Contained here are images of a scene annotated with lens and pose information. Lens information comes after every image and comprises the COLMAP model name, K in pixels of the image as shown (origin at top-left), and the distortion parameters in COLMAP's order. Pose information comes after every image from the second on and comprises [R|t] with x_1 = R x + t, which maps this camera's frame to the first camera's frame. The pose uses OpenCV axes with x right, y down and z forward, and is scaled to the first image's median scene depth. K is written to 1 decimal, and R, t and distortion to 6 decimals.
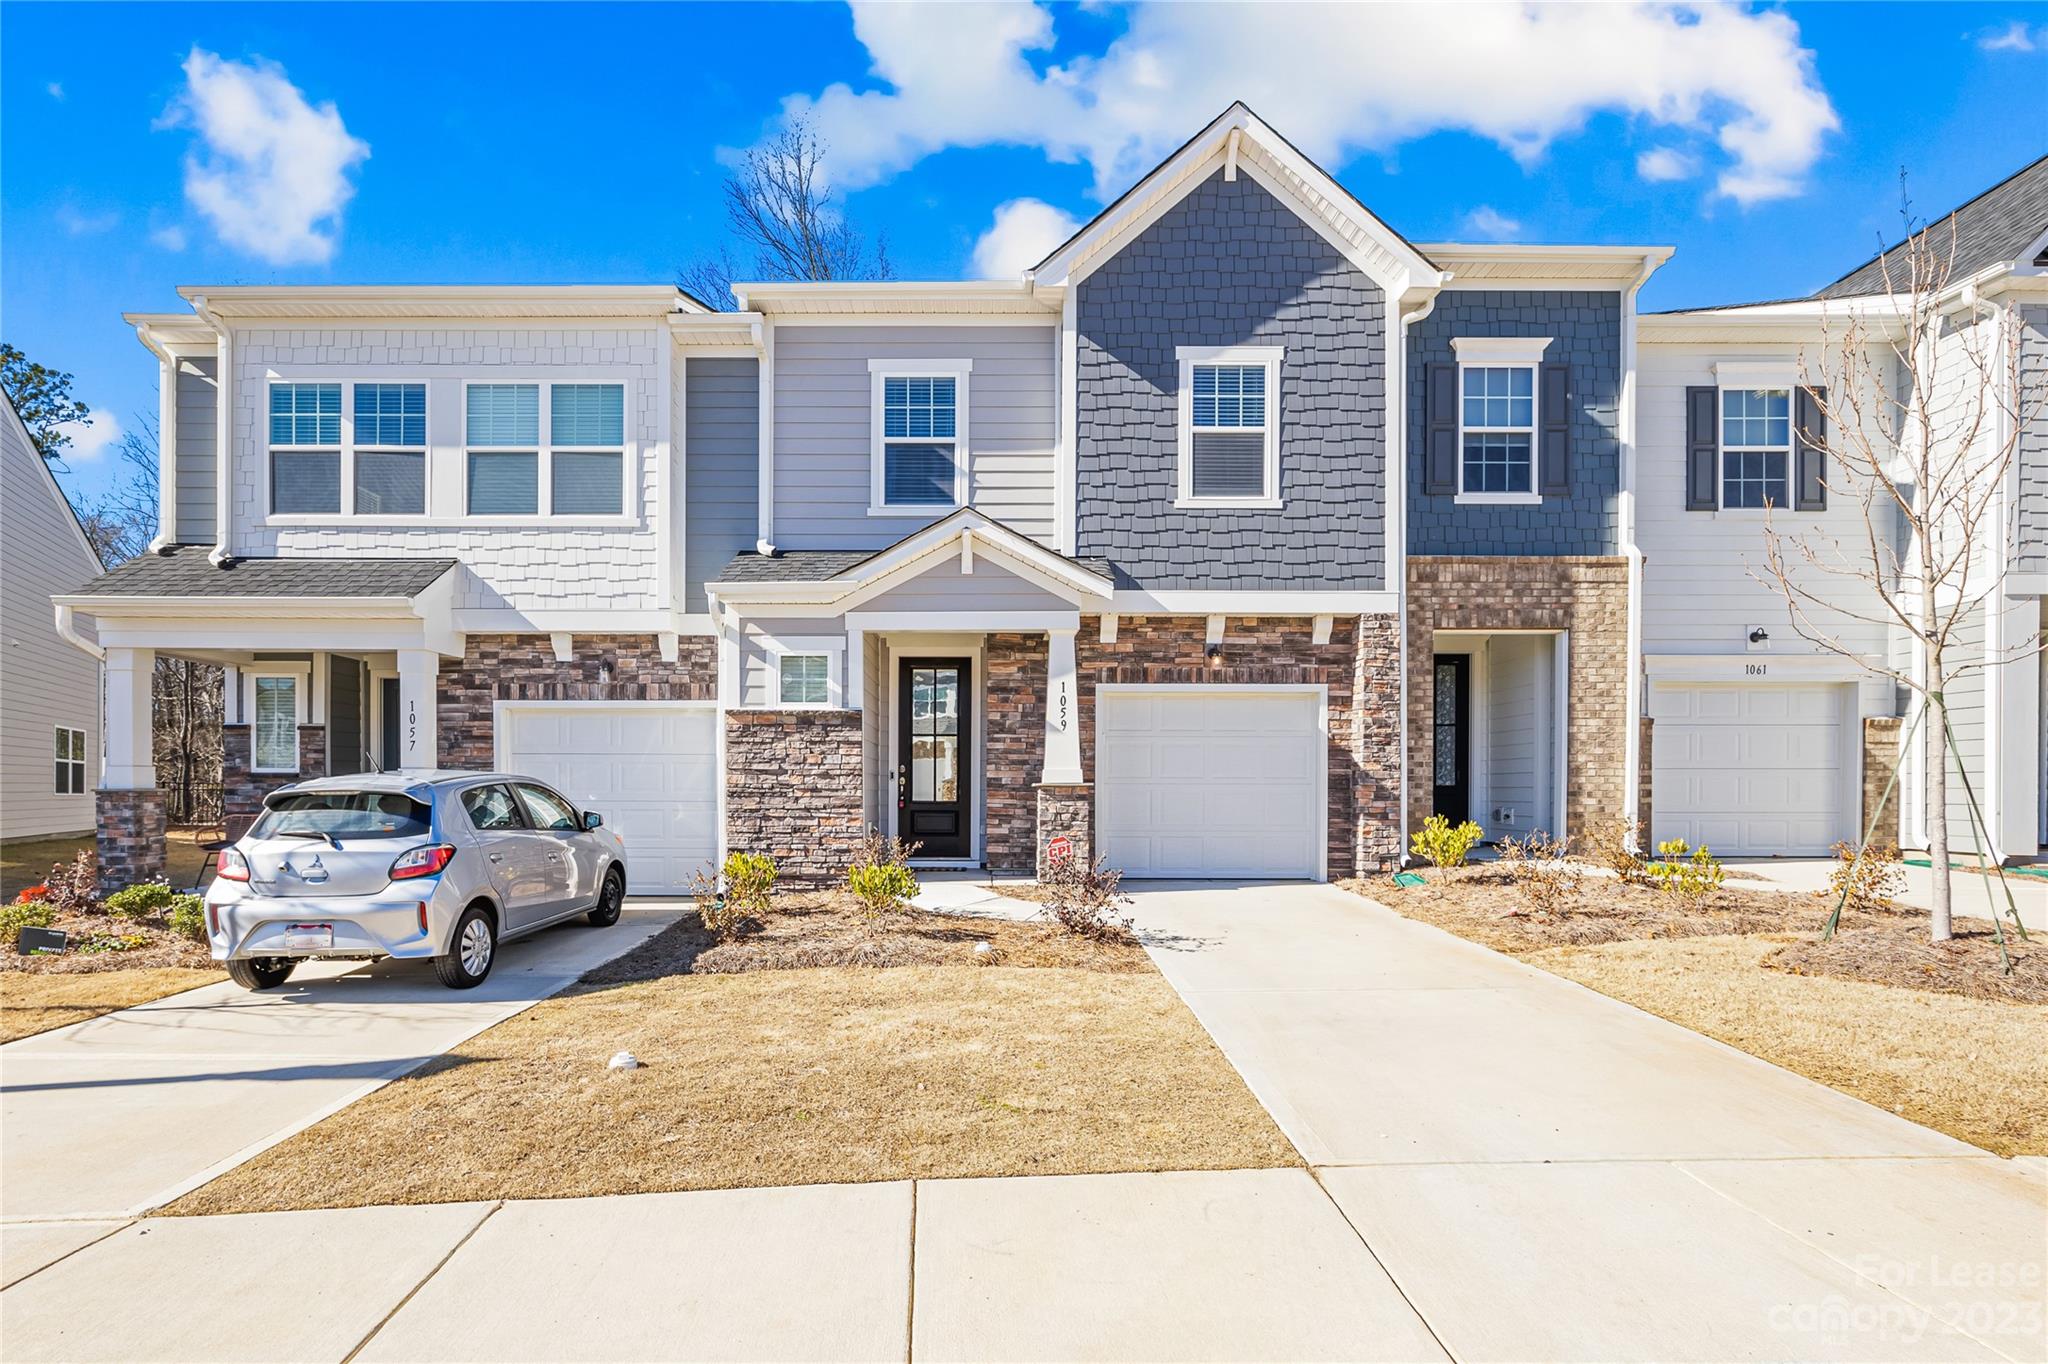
lens RADIAL K [[855.3, 0, 1022.4], [0, 855.3, 794.7], [0, 0, 1]] dist [-0.000525, 0.000253]
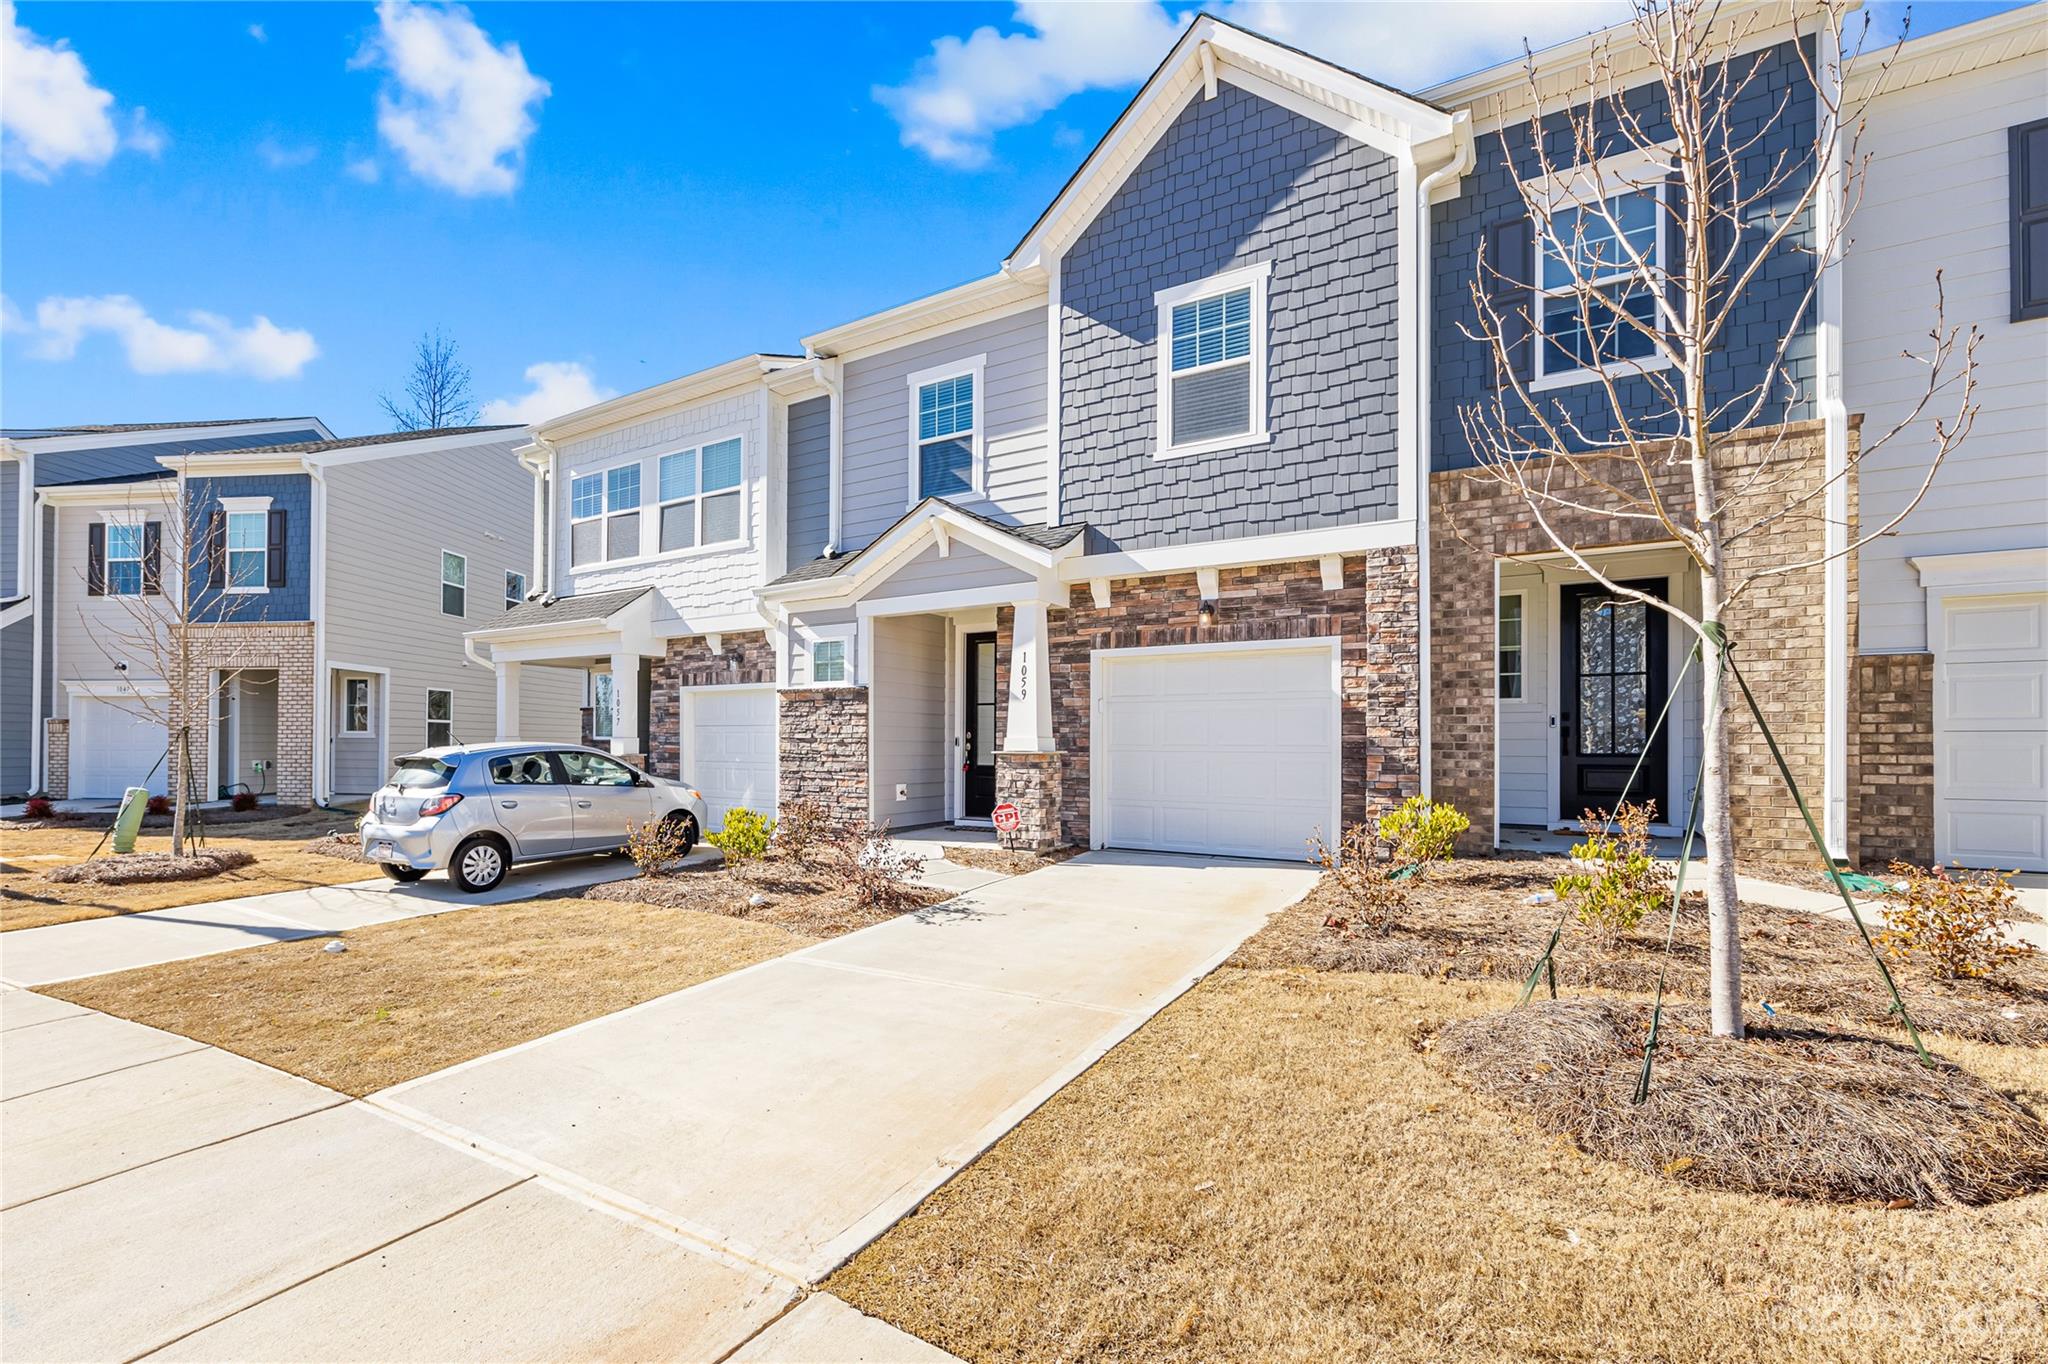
lens RADIAL K [[823.5, 0, 1024.2], [0, 823.5, 740.5], [0, 0, 1]] dist [-0.000257, 0.000064]
pose [[0.871978, -0.000235, -0.489545, 0.499485], [-0.006154, 0.999916, -0.011443, -0.013996], [0.489506, 0.012991, 0.871903, 0.135578]]
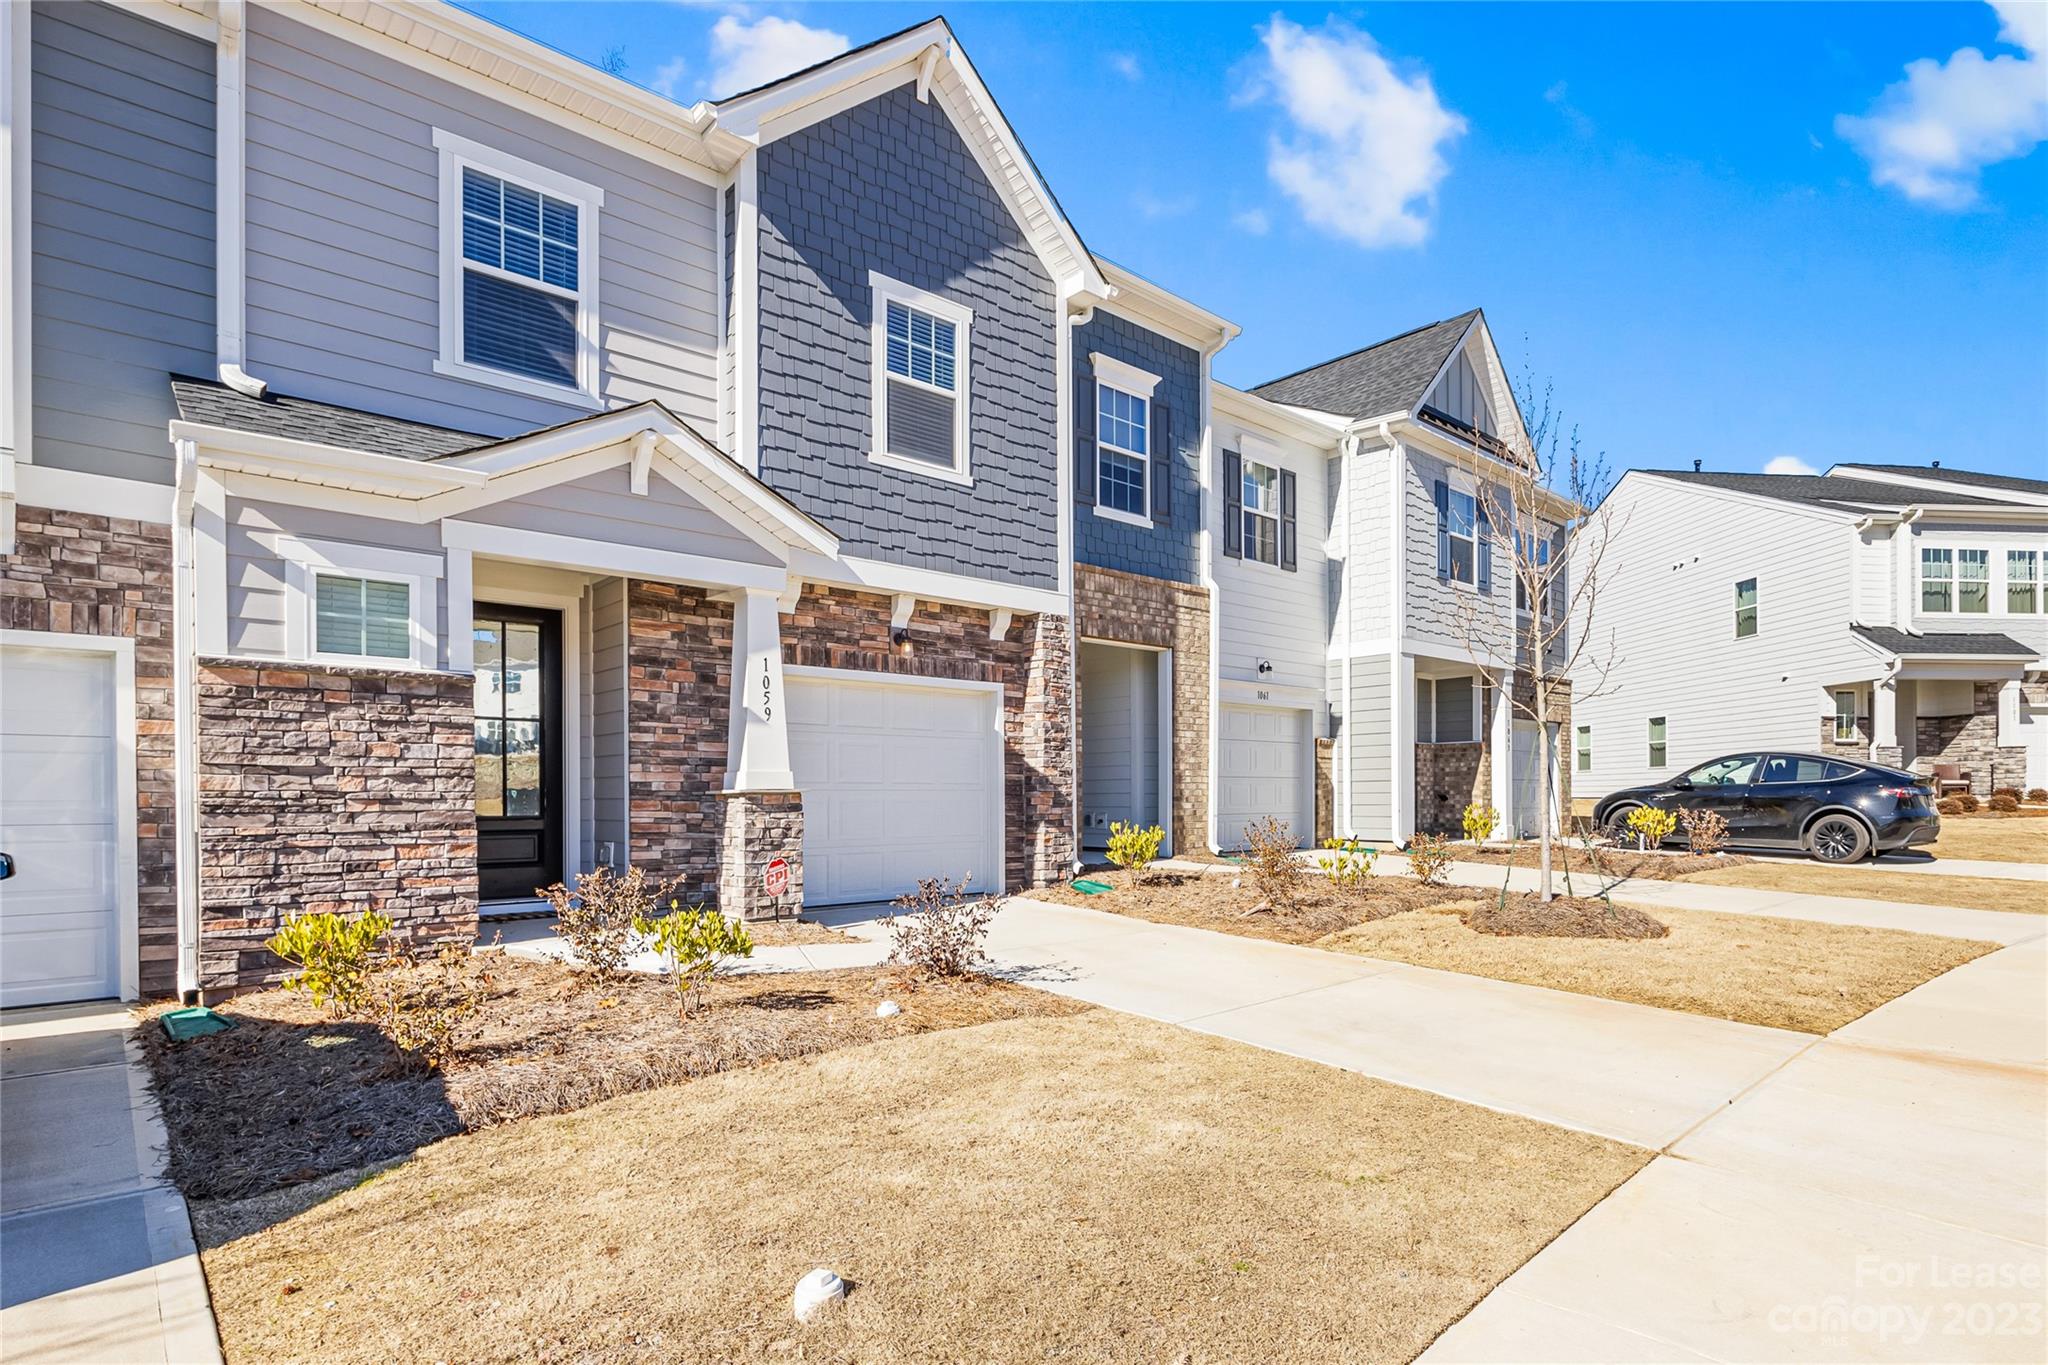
lens RADIAL K [[964.7, 0, 1021.9], [0, 964.7, 800.7], [0, 0, 1]] dist [-0.001073, 0.000513]
pose [[0.780457, -0.008161, 0.625156, -0.298710], [0.010082, 0.999949, 0.000468, -0.001242], [-0.625128, 0.005938, 0.780499, 0.168588]]
